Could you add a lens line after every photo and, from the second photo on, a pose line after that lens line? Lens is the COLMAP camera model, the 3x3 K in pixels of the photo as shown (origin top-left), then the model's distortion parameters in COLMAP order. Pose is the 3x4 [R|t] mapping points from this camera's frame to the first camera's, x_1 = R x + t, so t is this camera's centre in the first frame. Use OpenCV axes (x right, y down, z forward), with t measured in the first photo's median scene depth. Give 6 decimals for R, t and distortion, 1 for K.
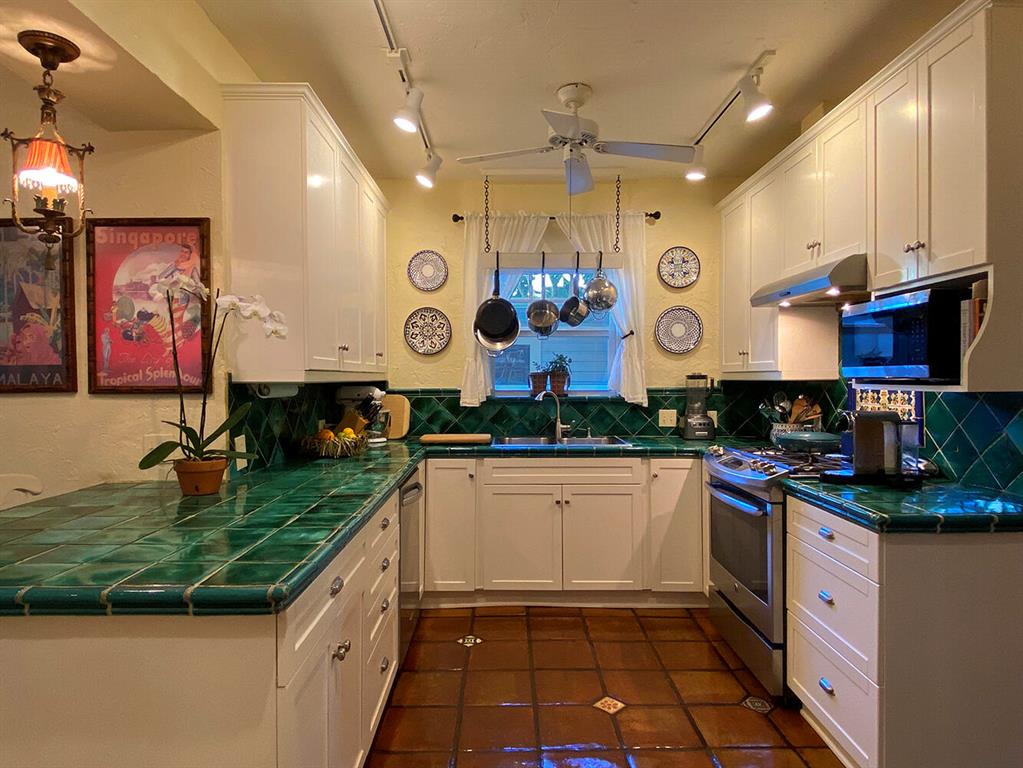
lens RADIAL K [[596.1, 0, 511.5], [0, 596.1, 384.0], [0, 0, 1]] dist [0.000405, -0.002213]
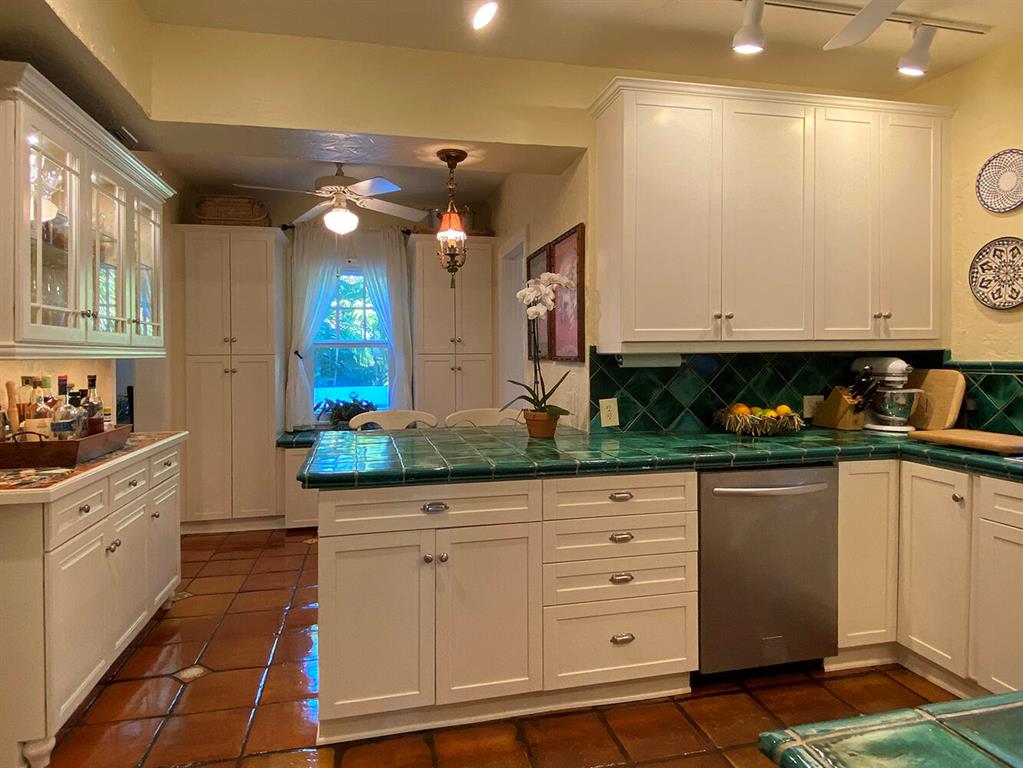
lens RADIAL K [[614.1, 0, 508.9], [0, 614.1, 357.3], [0, 0, 1]] dist [-0.001646, -0.003142]
pose [[0.208457, 0.012169, -0.977956, 0.715862], [-0.000259, 0.999923, 0.012387, -0.009740], [0.978032, -0.002329, 0.208444, 0.579258]]
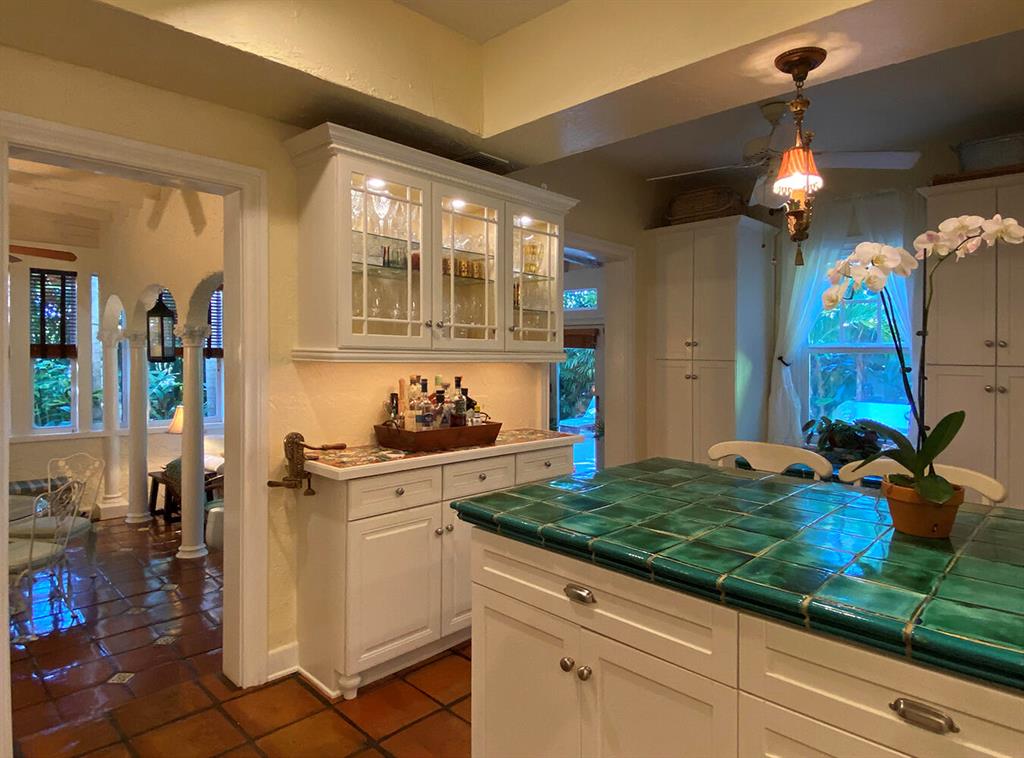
lens RADIAL K [[616.5, 0, 512.1], [0, 616.5, 353.2], [0, 0, 1]] dist [0.035092, -0.000584]
pose [[-0.700402, -0.000022, -0.713749, 0.301761], [-0.010824, 0.999885, 0.010590, -0.026754], [0.713667, 0.015143, -0.700322, 1.050786]]
